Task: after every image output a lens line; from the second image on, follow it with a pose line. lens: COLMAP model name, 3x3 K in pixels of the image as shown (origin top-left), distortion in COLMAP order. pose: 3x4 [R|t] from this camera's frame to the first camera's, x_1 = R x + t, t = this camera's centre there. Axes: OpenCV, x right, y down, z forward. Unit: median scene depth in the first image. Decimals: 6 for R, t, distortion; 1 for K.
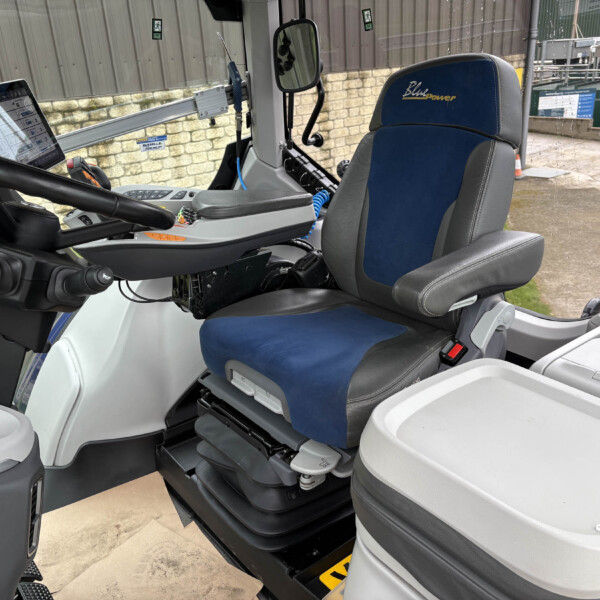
lens RADIAL K [[609.7, 0, 304.0], [0, 609.7, 299.5], [0, 0, 1]] dist [0.022026, 0.000000]
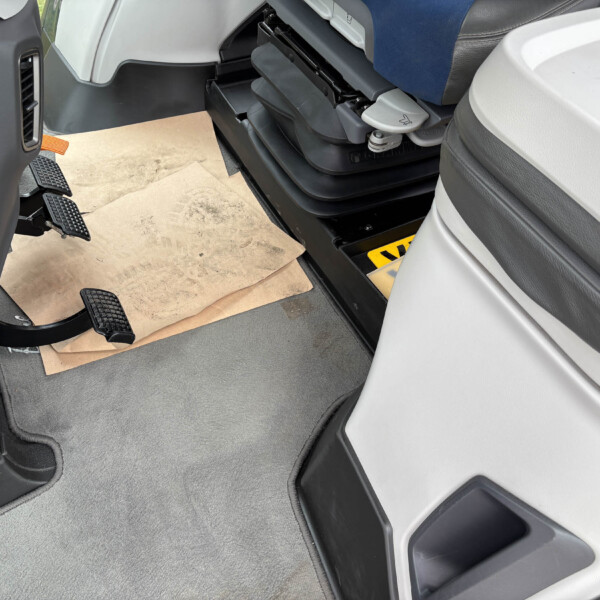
lens RADIAL K [[609.7, 0, 299.5], [0, 609.7, 299.9], [0, 0, 1]] dist [0.022026, 0.000000]
pose [[0.978516, 0.197826, -0.058057, -0.006973], [-0.146738, 0.866070, 0.477903, 0.094432], [0.144822, -0.459116, 0.876492, 0.160884]]
